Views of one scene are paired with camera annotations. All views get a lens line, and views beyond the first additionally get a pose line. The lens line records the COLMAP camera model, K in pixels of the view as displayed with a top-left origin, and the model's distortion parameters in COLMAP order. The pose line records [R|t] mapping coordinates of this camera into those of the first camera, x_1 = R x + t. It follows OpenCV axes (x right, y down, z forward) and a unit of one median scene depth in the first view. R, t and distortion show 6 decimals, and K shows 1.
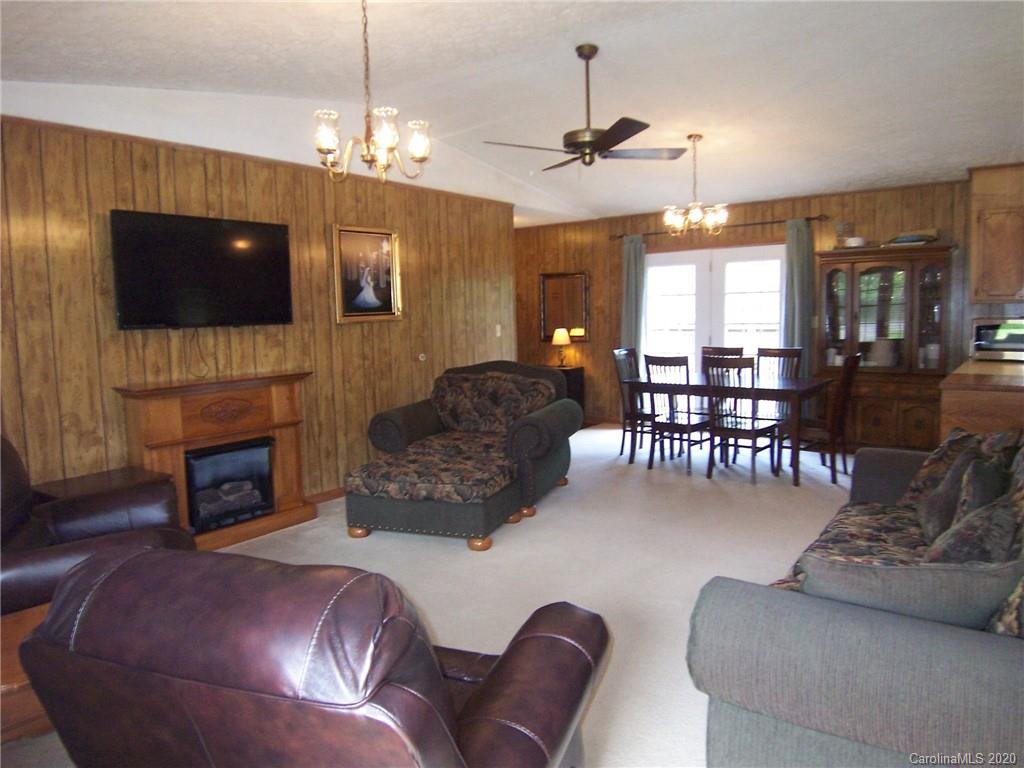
lens RADIAL K [[695.7, 0, 509.7], [0, 695.7, 377.6], [0, 0, 1]] dist [-0.001812, -0.057384]
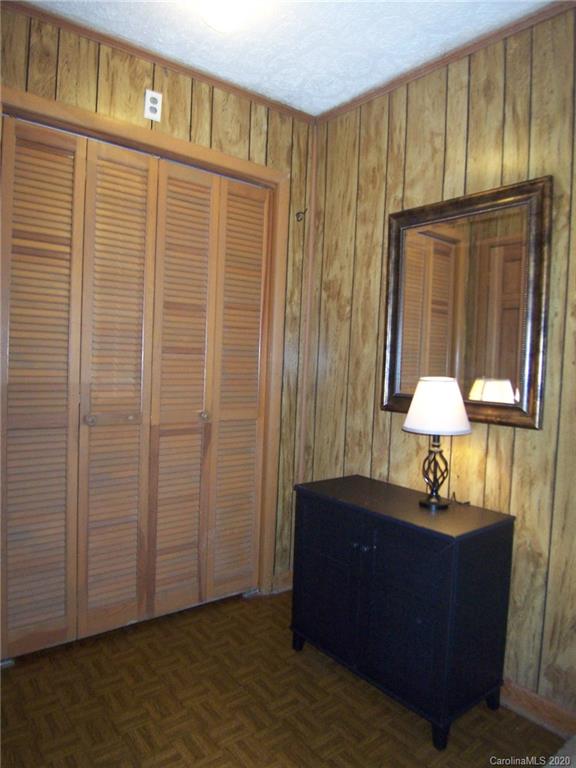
lens RADIAL K [[521.8, 0, 288.0], [0, 521.8, 384.0], [0, 0, 1]] dist [-0.001812, -0.057384]
pose [[0.969141, 0.065643, -0.237604, 0.062867], [-0.078795, 0.995816, -0.046273, -0.050312], [0.233573, 0.063567, 0.970259, 0.752633]]
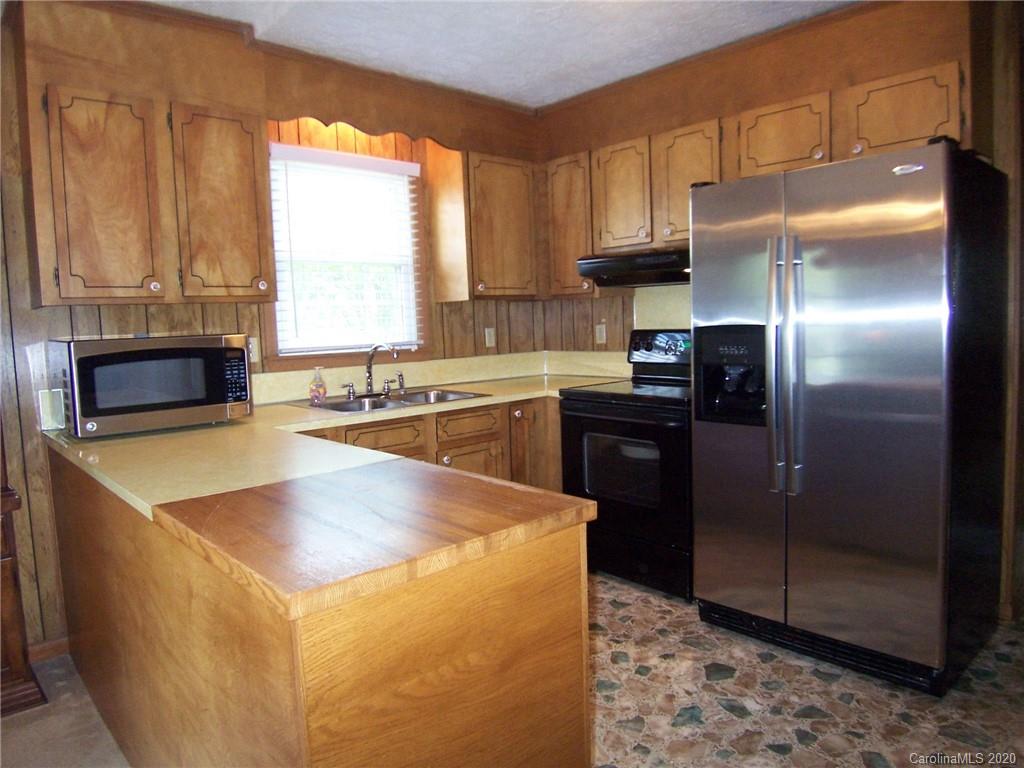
lens RADIAL K [[695.1, 0, 485.3], [0, 695.1, 380.7], [0, 0, 1]] dist [-0.050469, 0.002690]
pose [[0.196588, -0.064919, 0.978335, 0.212075], [0.123854, 0.991457, 0.040903, -0.031223], [-0.972632, 0.113129, 0.202949, 0.442468]]
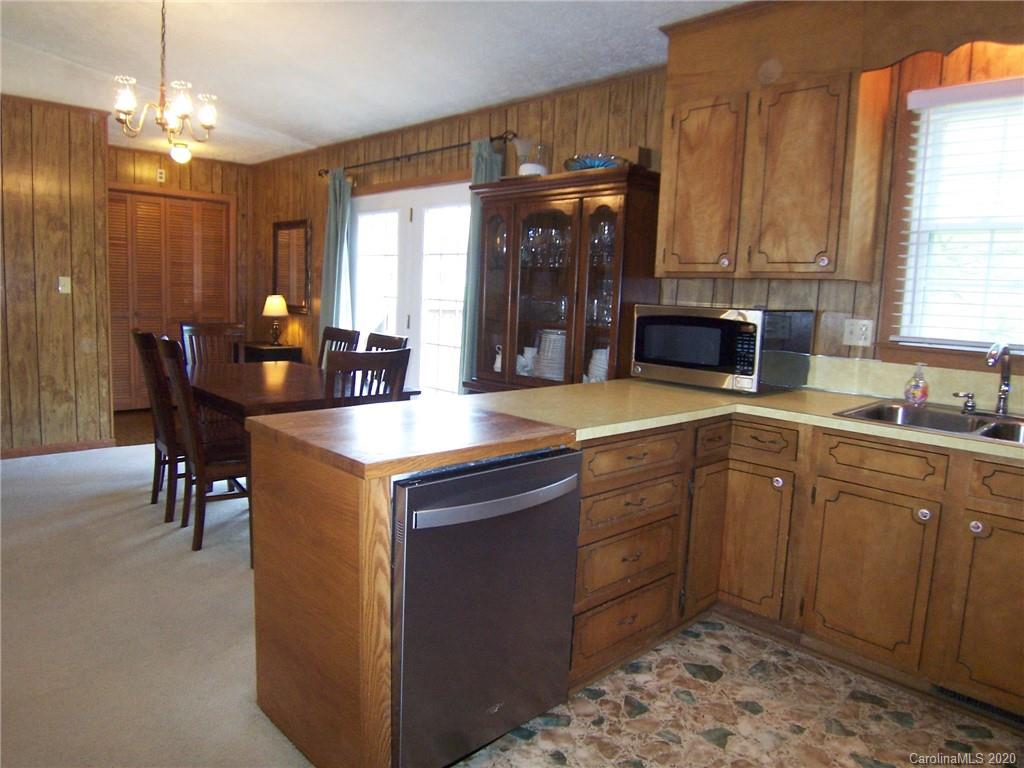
lens RADIAL K [[692.5, 0, 507.4], [0, 692.5, 384.7], [0, 0, 1]] dist [-0.006633, -0.045852]
pose [[0.985938, 0.083798, -0.144580, 0.428491], [-0.078504, 0.996031, 0.041954, -0.023456], [0.147522, -0.030014, 0.988603, 0.283127]]
